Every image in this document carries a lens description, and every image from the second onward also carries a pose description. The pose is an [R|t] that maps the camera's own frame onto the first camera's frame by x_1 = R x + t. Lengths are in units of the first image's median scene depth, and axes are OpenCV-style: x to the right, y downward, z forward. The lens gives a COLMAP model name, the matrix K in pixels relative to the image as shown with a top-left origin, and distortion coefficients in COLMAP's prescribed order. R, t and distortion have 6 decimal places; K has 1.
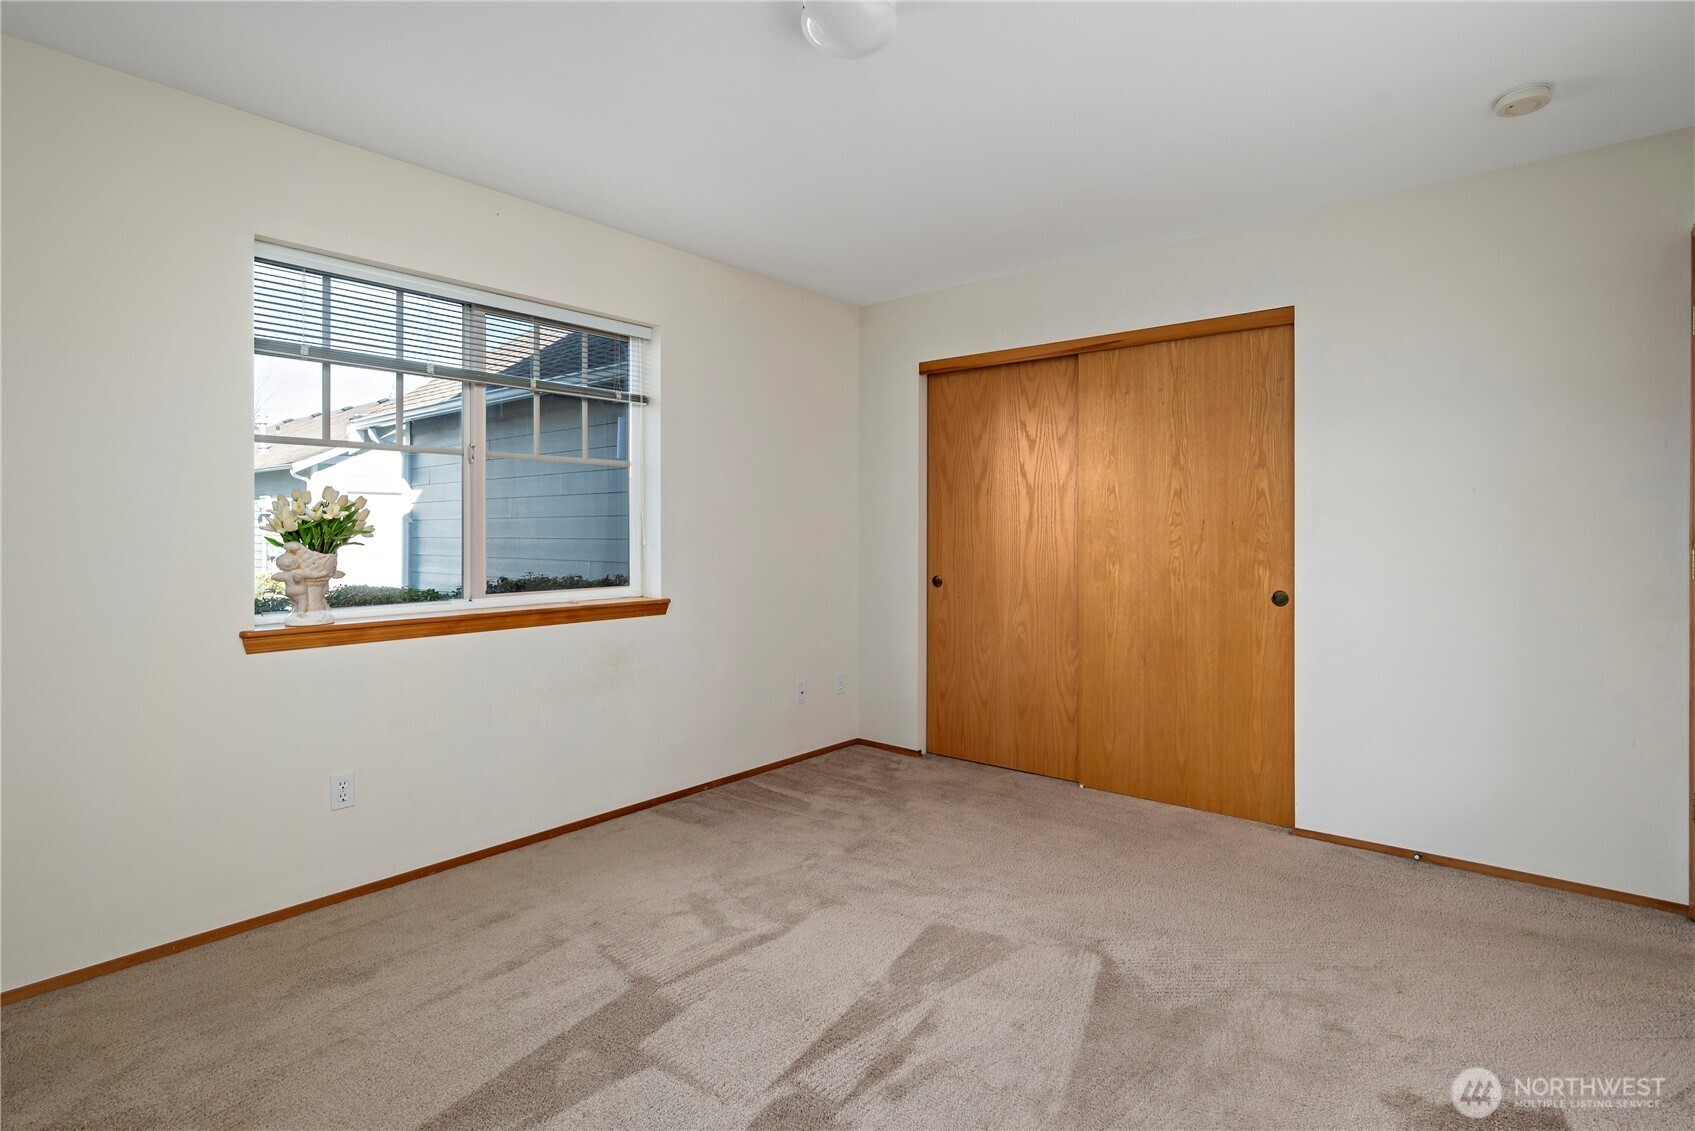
lens RADIAL K [[844.0, 0, 852.8], [0, 844.0, 535.4], [0, 0, 1]] dist [-0.000994, -0.000062]
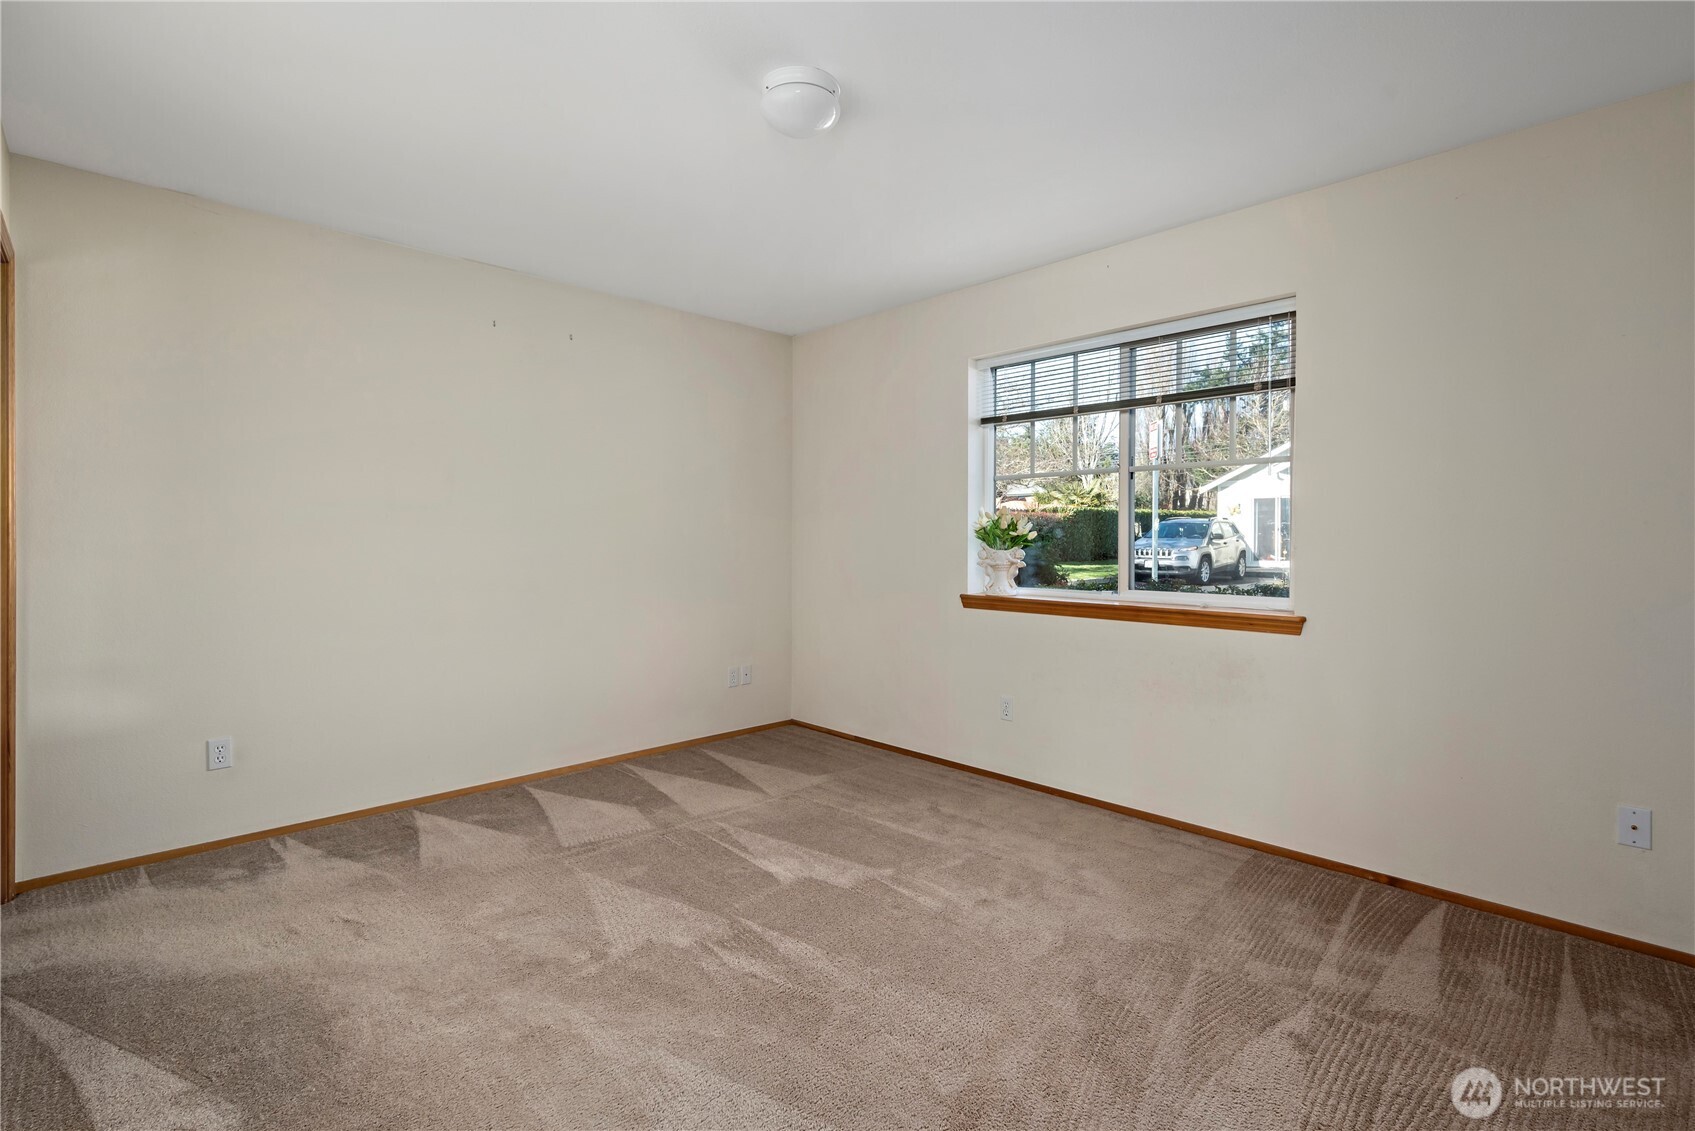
lens RADIAL K [[773.7, 0, 856.7], [0, 773.7, 540.4], [0, 0, 1]] dist [0.001776, 0.000214]
pose [[-0.103699, 0.005589, -0.994593, 0.584623], [-0.005181, 0.999968, 0.006160, -0.002428], [0.994595, 0.005792, -0.103666, 0.646387]]
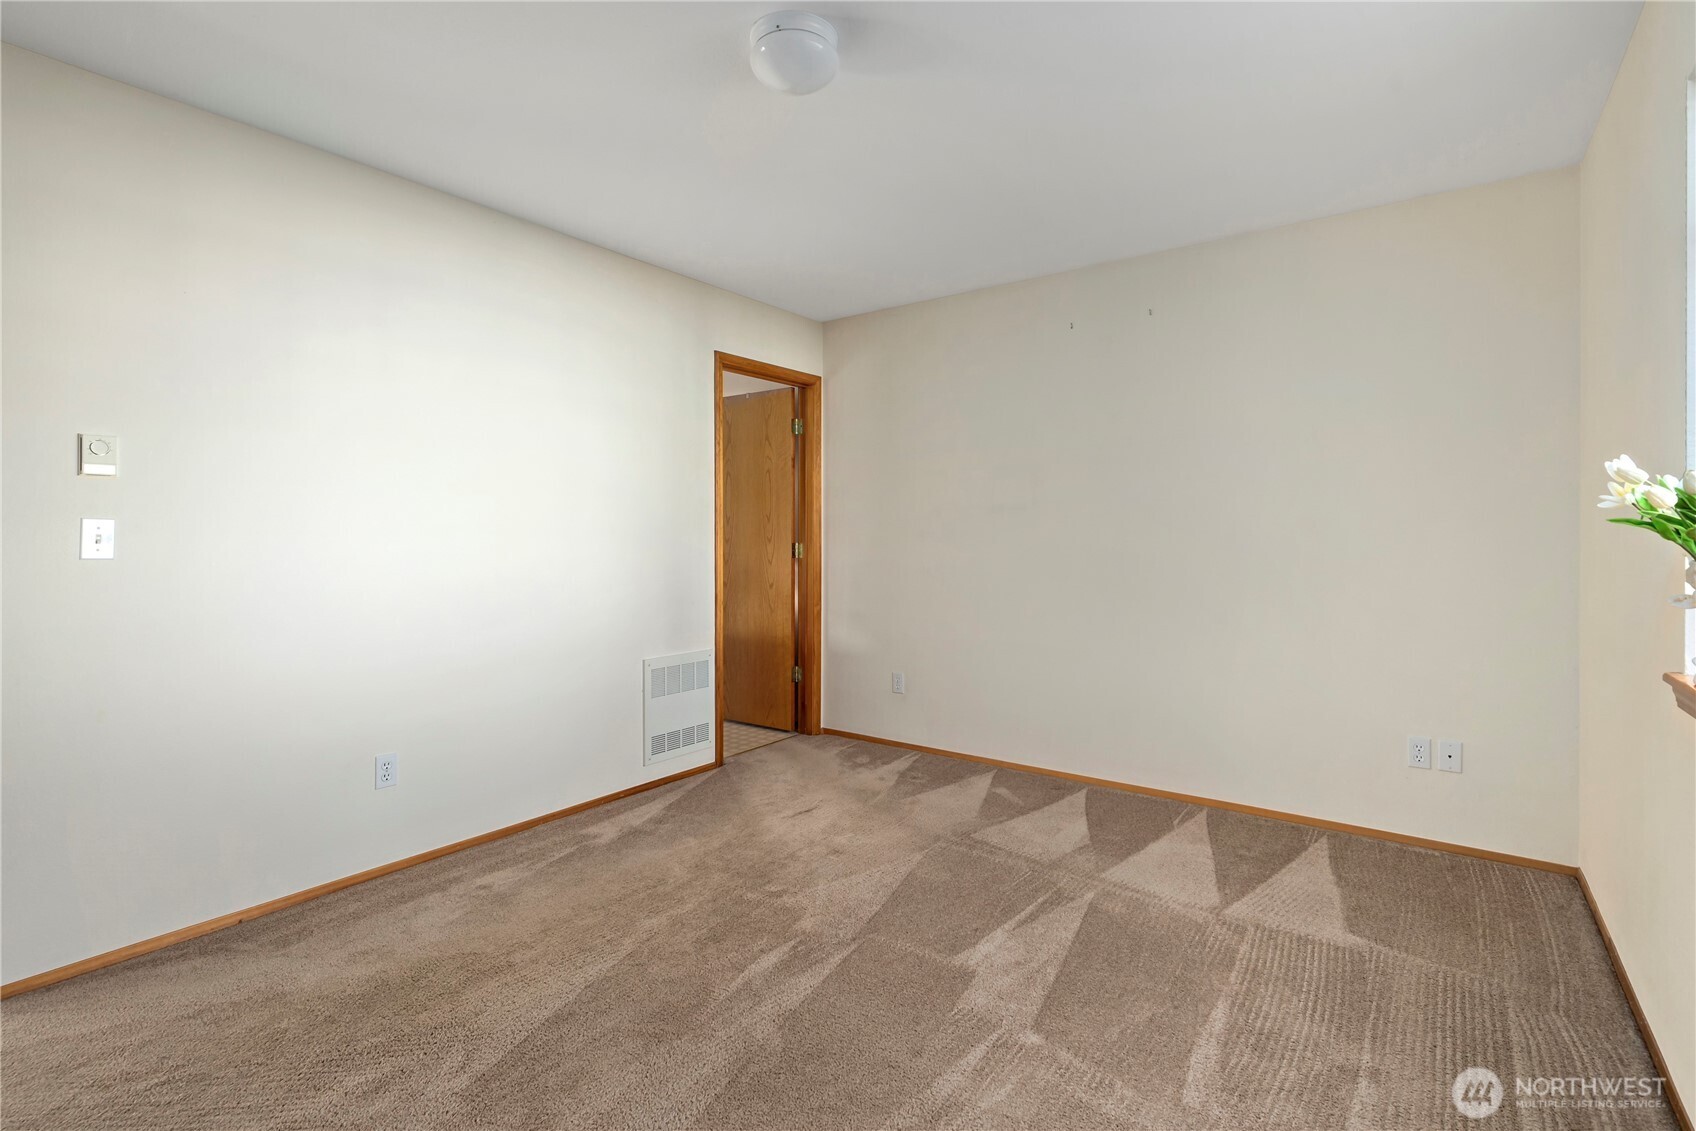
lens RADIAL K [[774.2, 0, 857.2], [0, 774.2, 540.3], [0, 0, 1]] dist [0.001776, 0.000214]
pose [[-0.998585, 0.004116, -0.053023, -0.018682], [0.003901, 0.999984, 0.004156, 0.004818], [0.053040, 0.003944, -0.998585, 1.076348]]
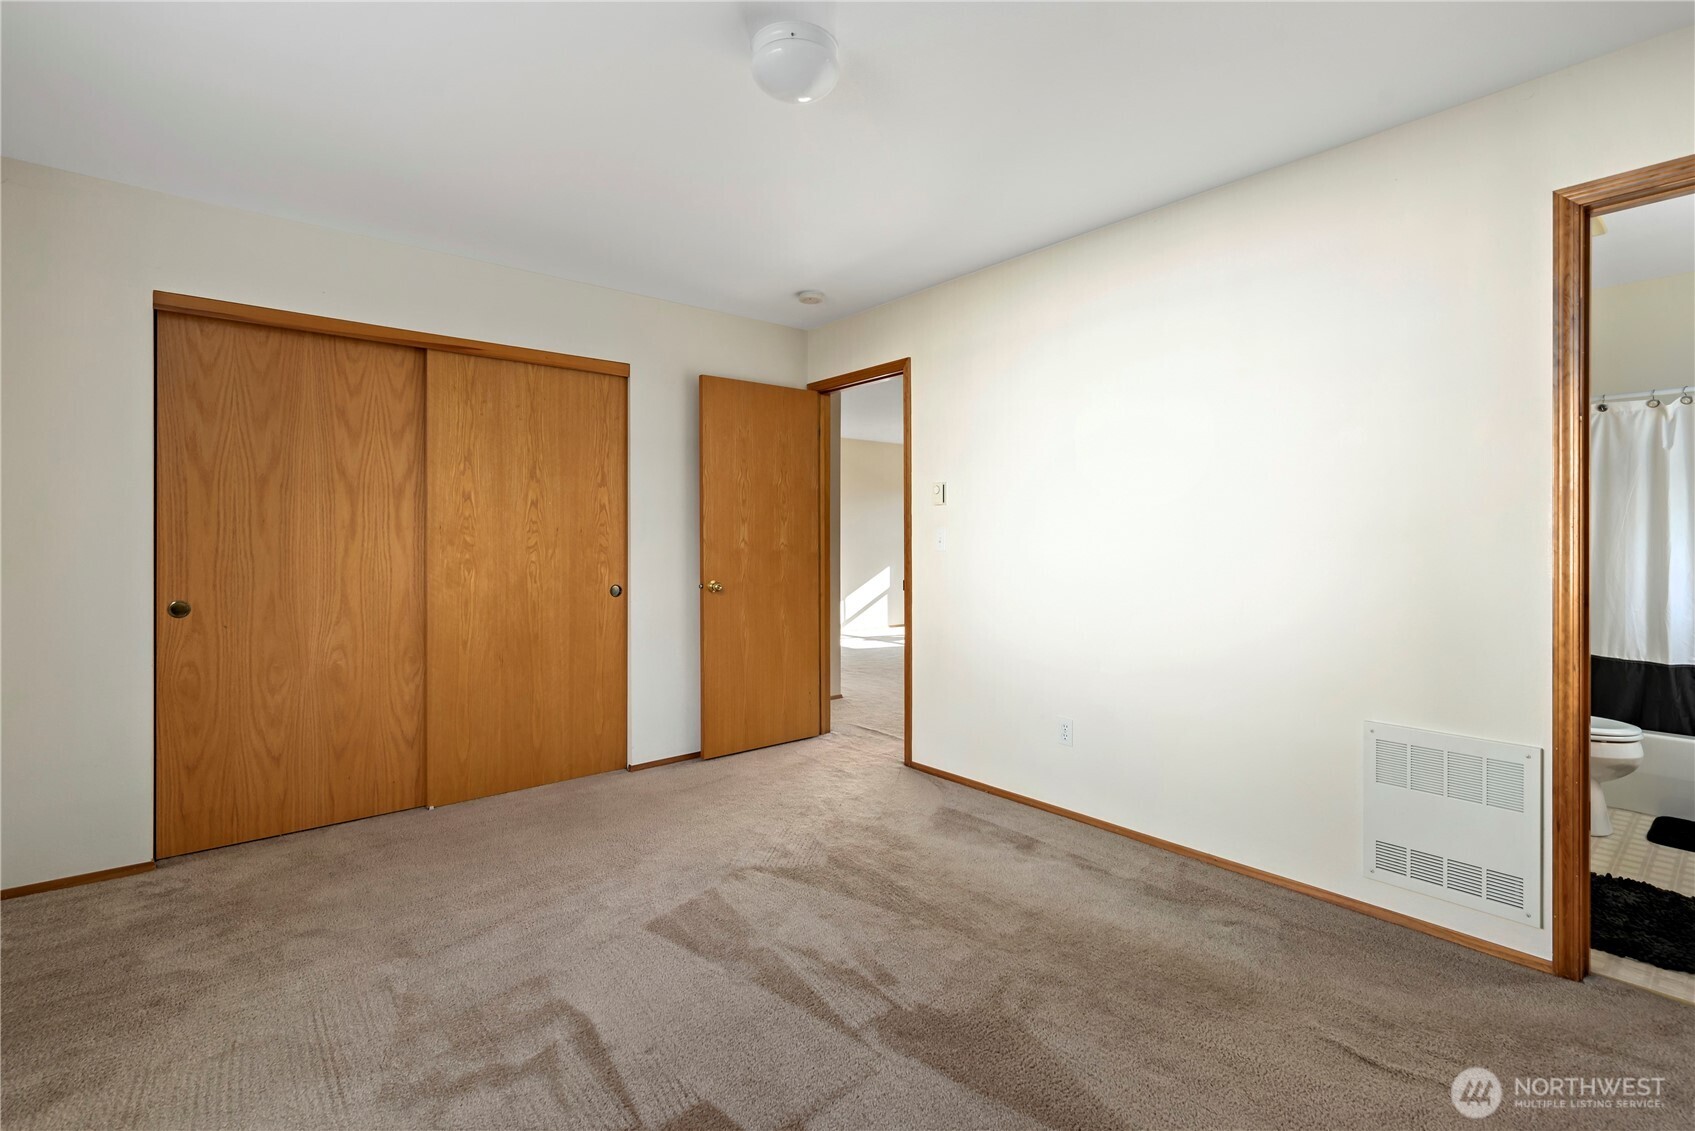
lens RADIAL K [[773.7, 0, 856.7], [0, 773.7, 540.4], [0, 0, 1]] dist [0.001776, 0.000214]
pose [[0.176407, -0.003279, 0.984312, -0.530400], [0.005970, 0.999980, 0.002261, -0.001177], [-0.984299, 0.005478, 0.176423, 0.402769]]
